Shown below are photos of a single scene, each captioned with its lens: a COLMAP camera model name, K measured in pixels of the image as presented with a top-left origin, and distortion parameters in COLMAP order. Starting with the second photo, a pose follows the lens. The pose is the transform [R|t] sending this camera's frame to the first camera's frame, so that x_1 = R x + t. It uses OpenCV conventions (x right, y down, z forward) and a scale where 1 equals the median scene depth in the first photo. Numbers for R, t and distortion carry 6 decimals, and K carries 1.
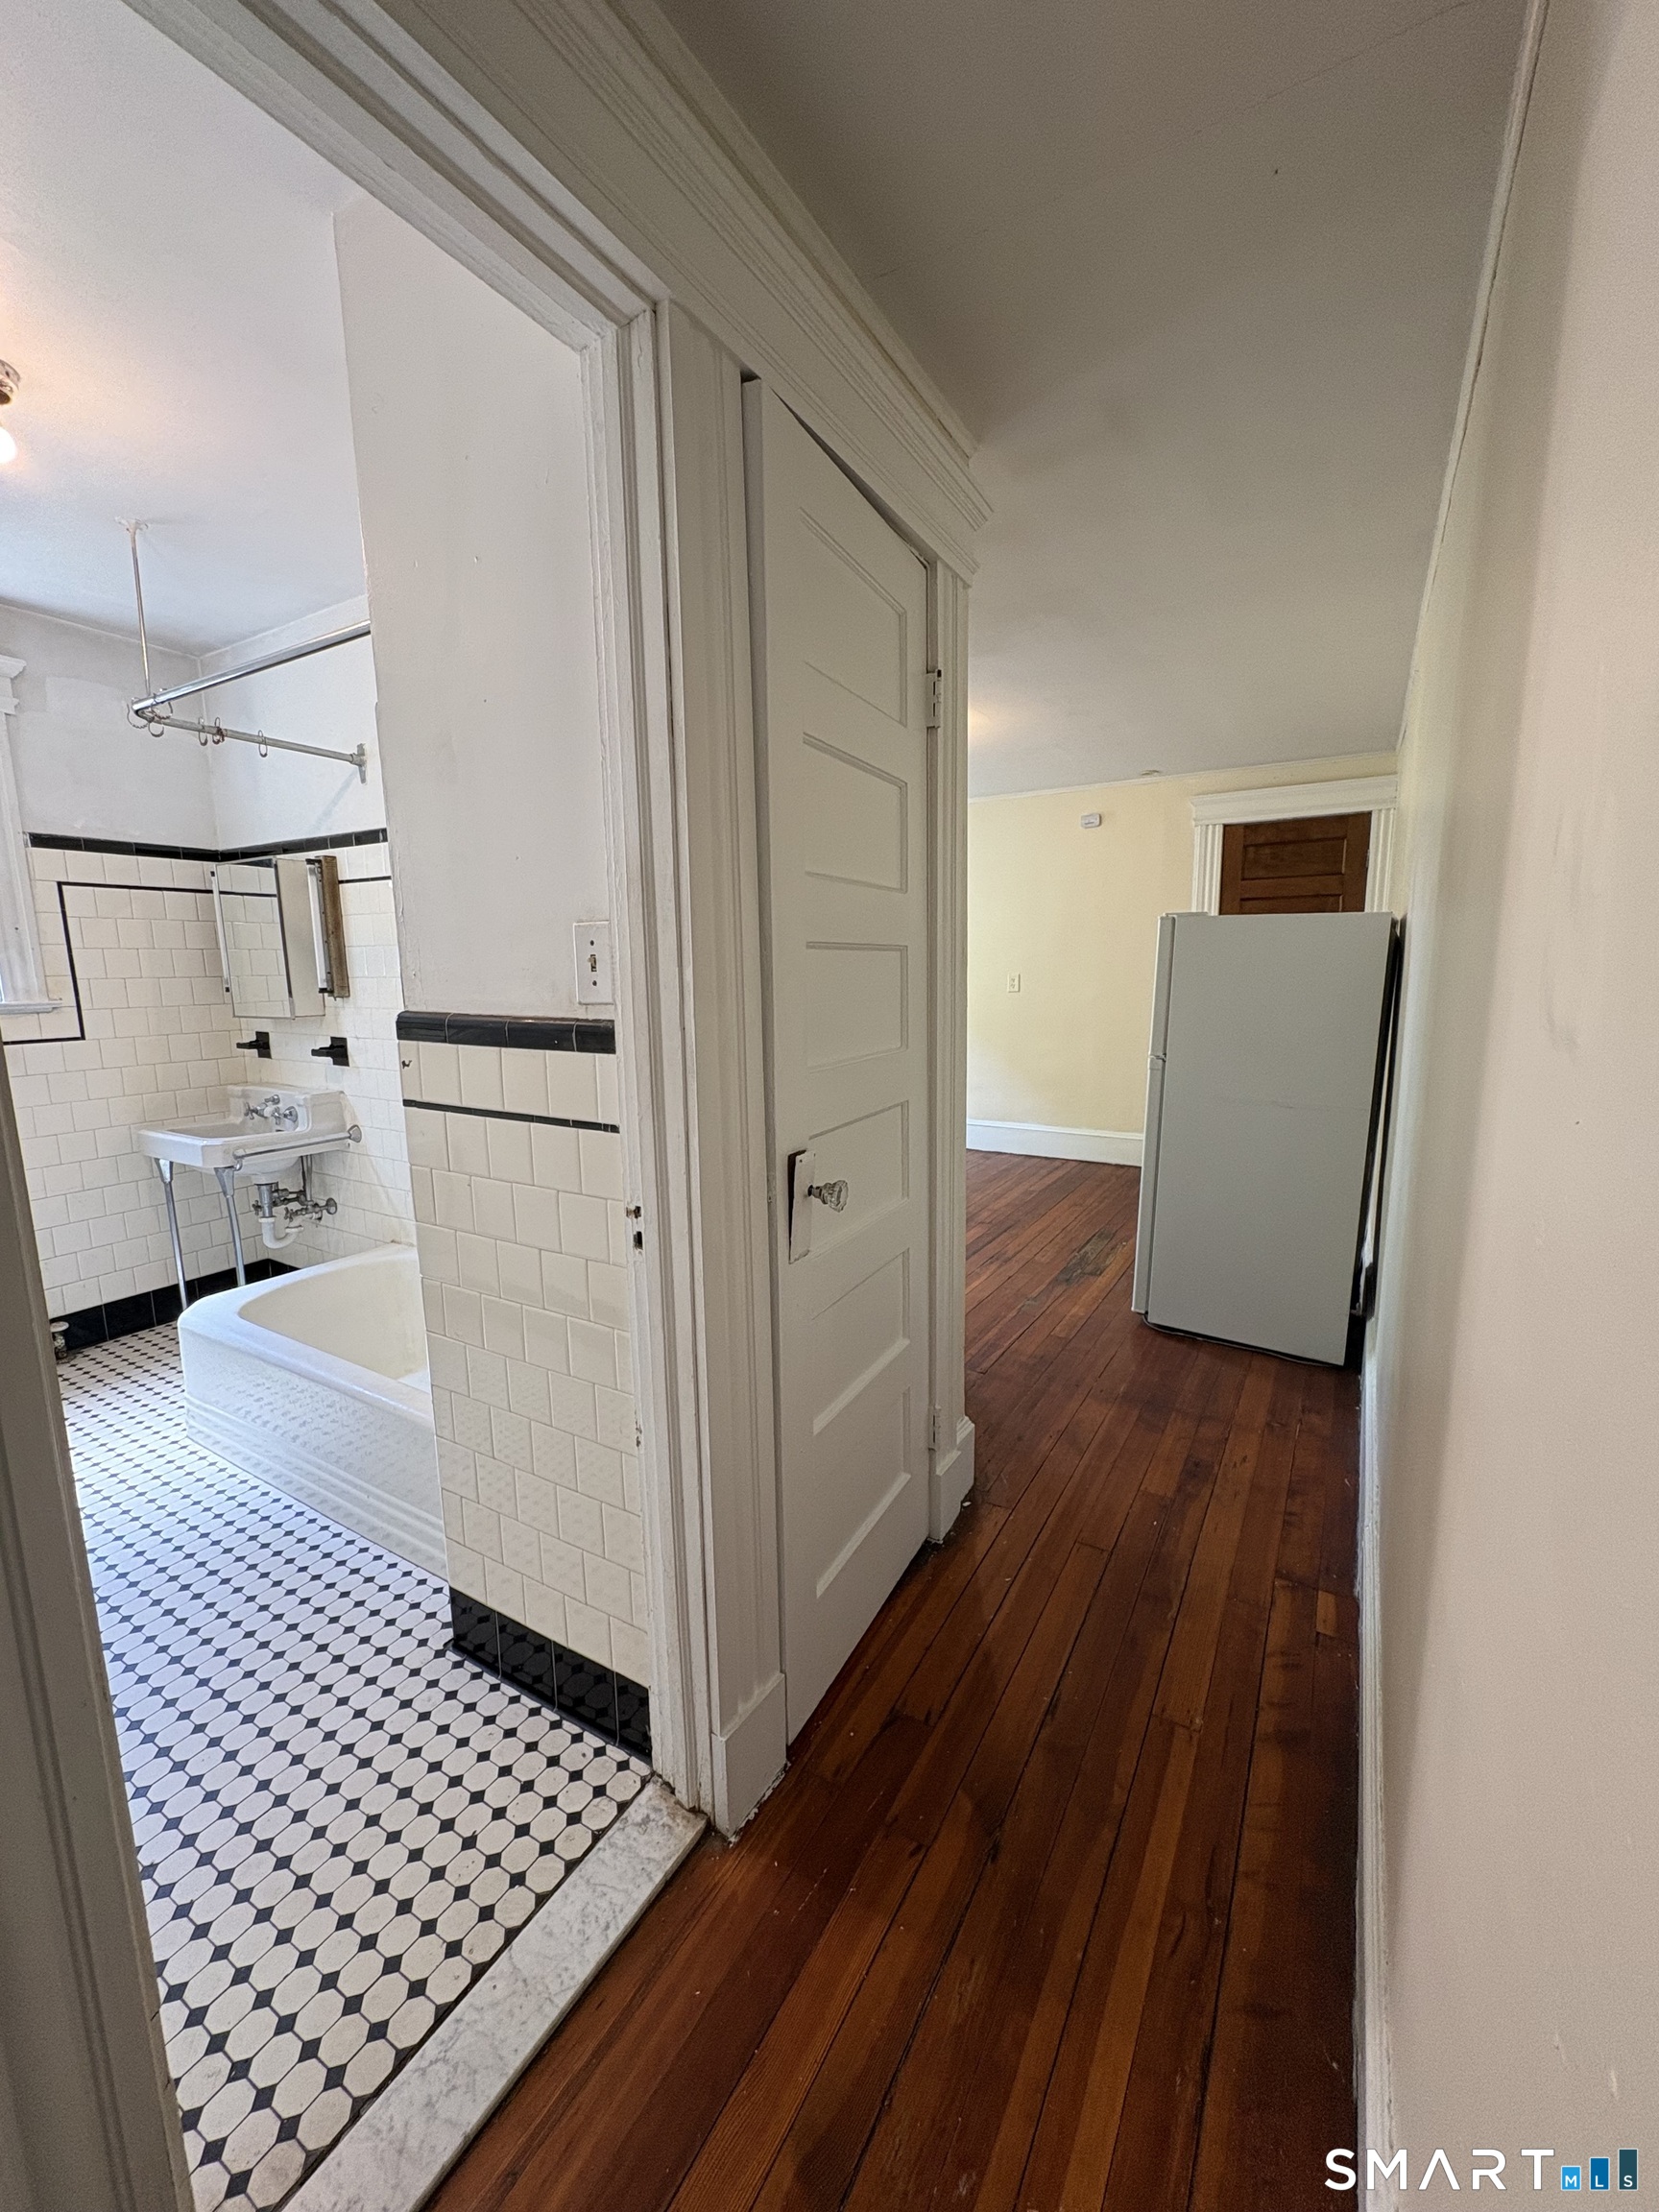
lens RADIAL K [[881.3, 0, 829.5], [0, 881.3, 1106.0], [0, 0, 1]] dist [0.001554, 0.000166]
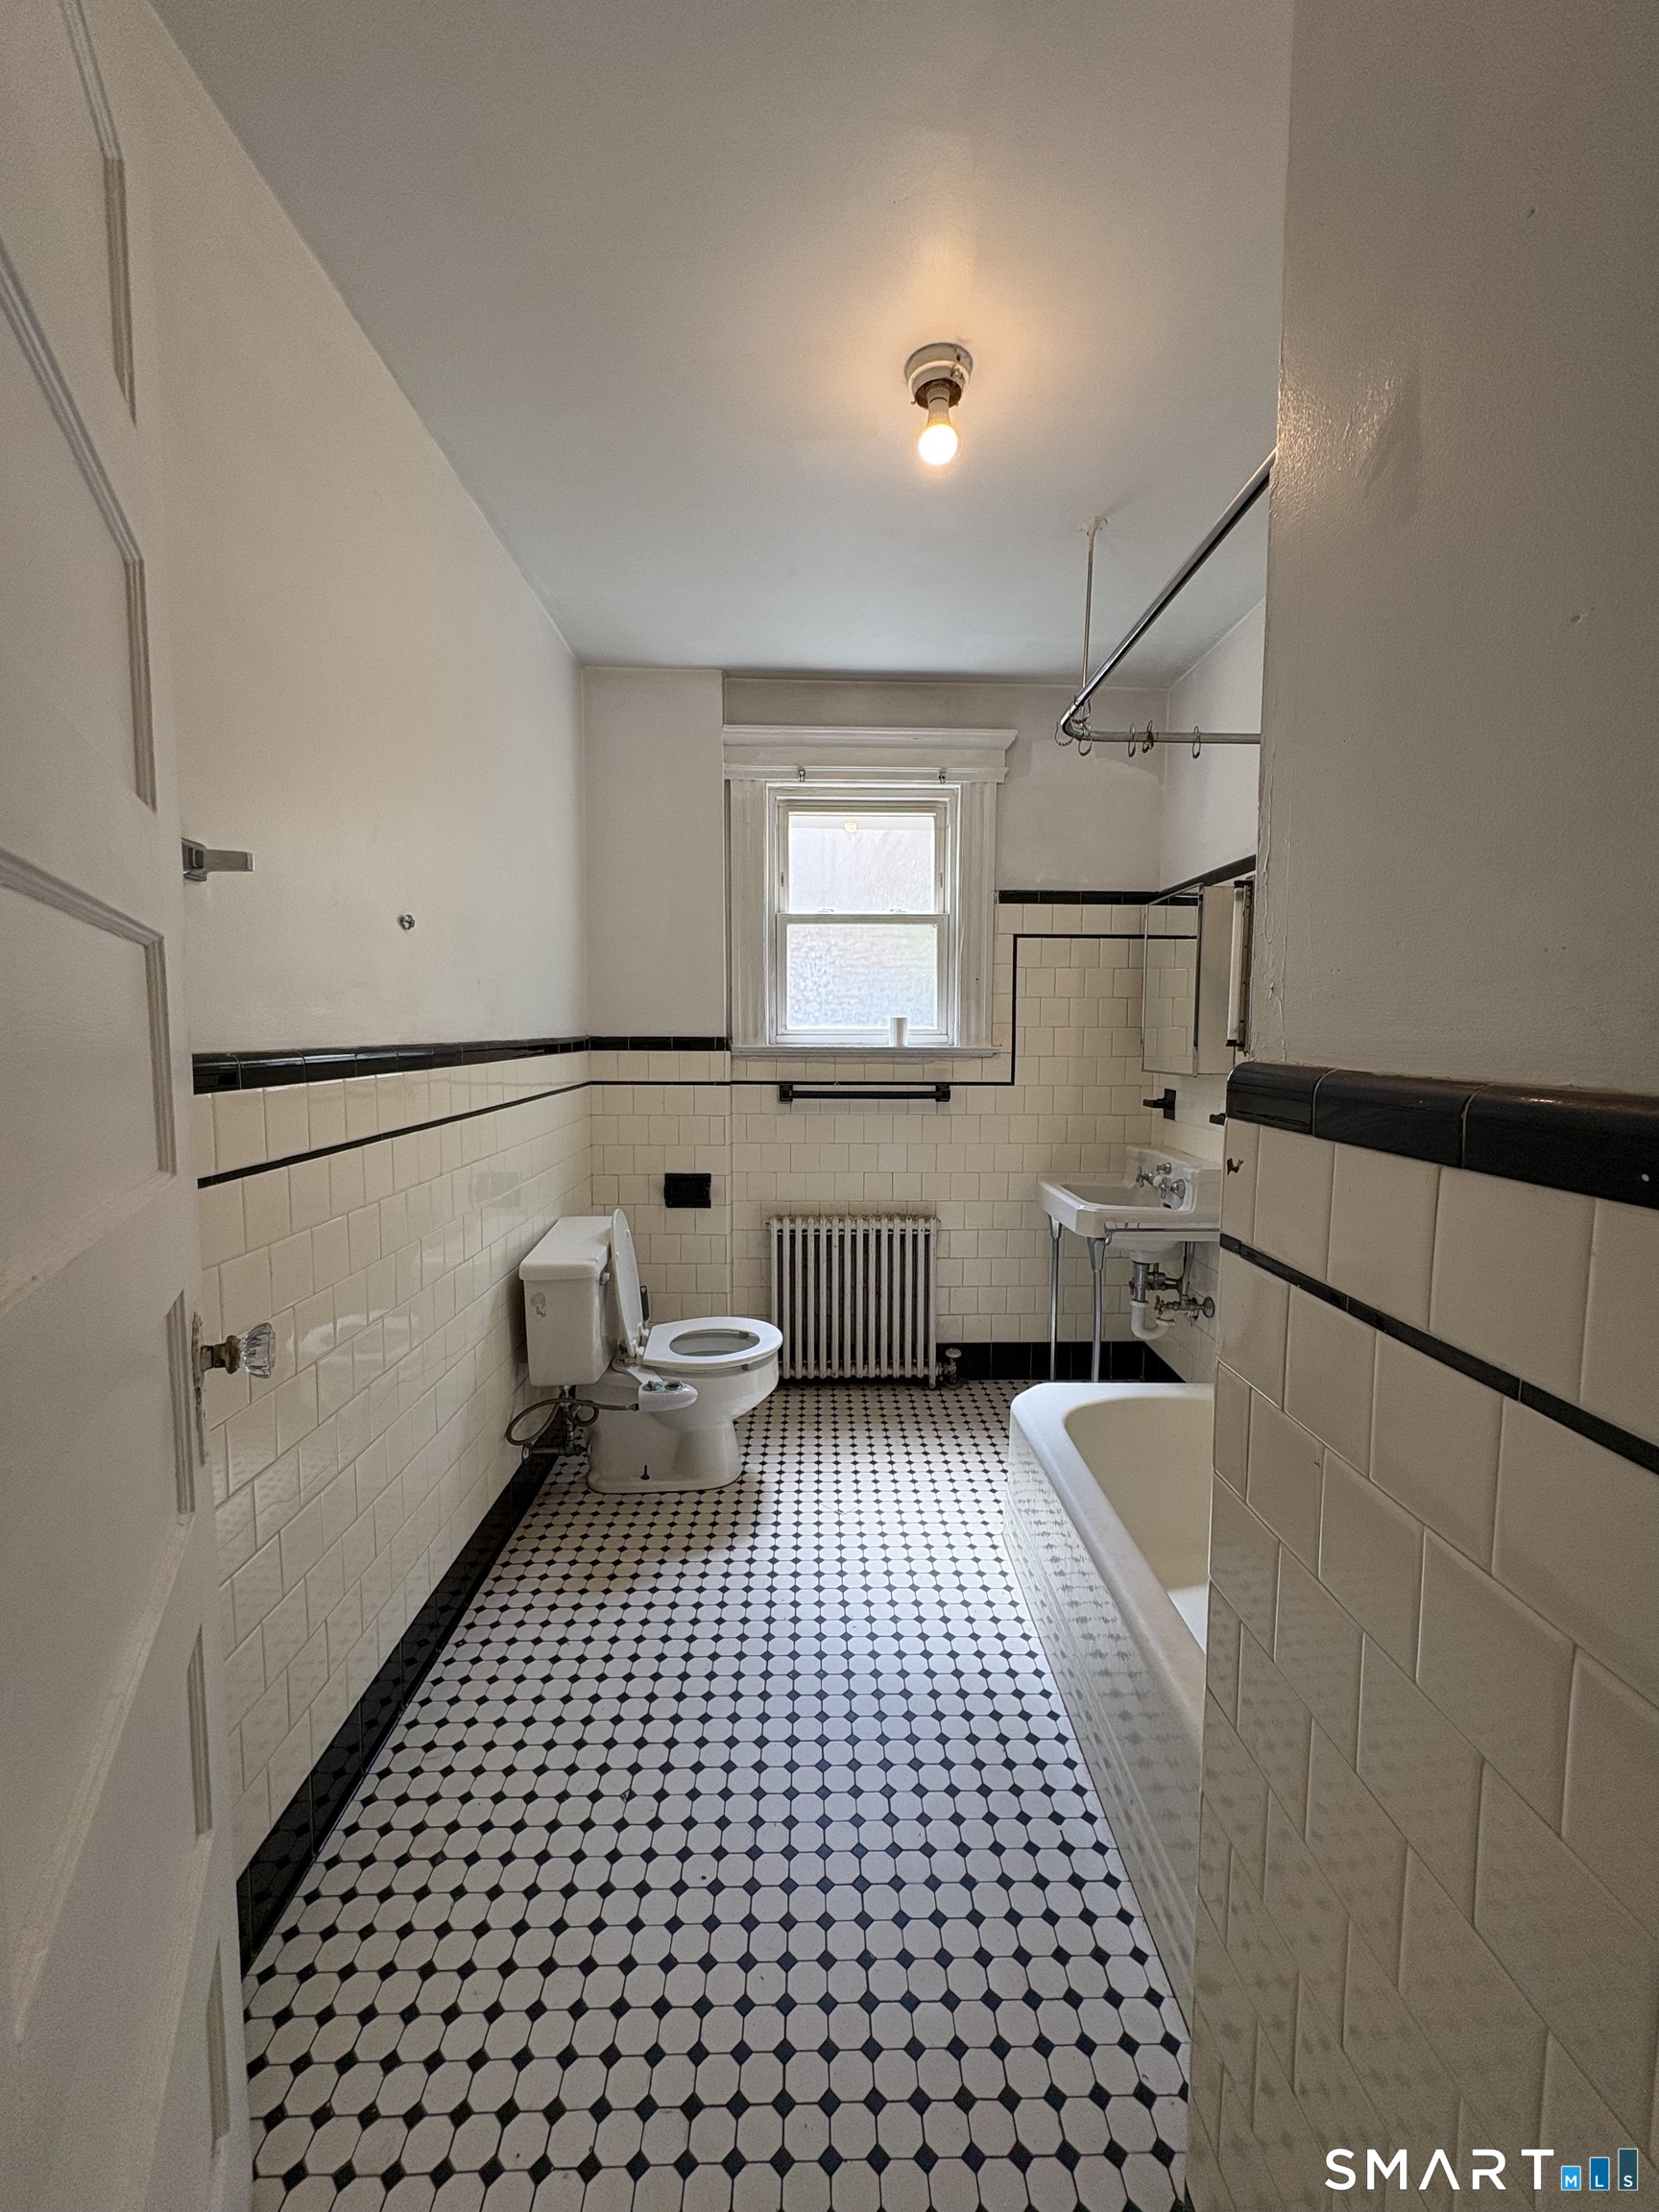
lens RADIAL K [[881.3, 0, 829.5], [0, 881.3, 1106.0], [0, 0, 1]] dist [0.001554, 0.000166]
pose [[0.535400, 0.084212, -0.840390, -0.092806], [-0.146142, 0.989245, 0.006023, -0.026071], [0.831859, 0.119591, 0.541948, 0.269076]]
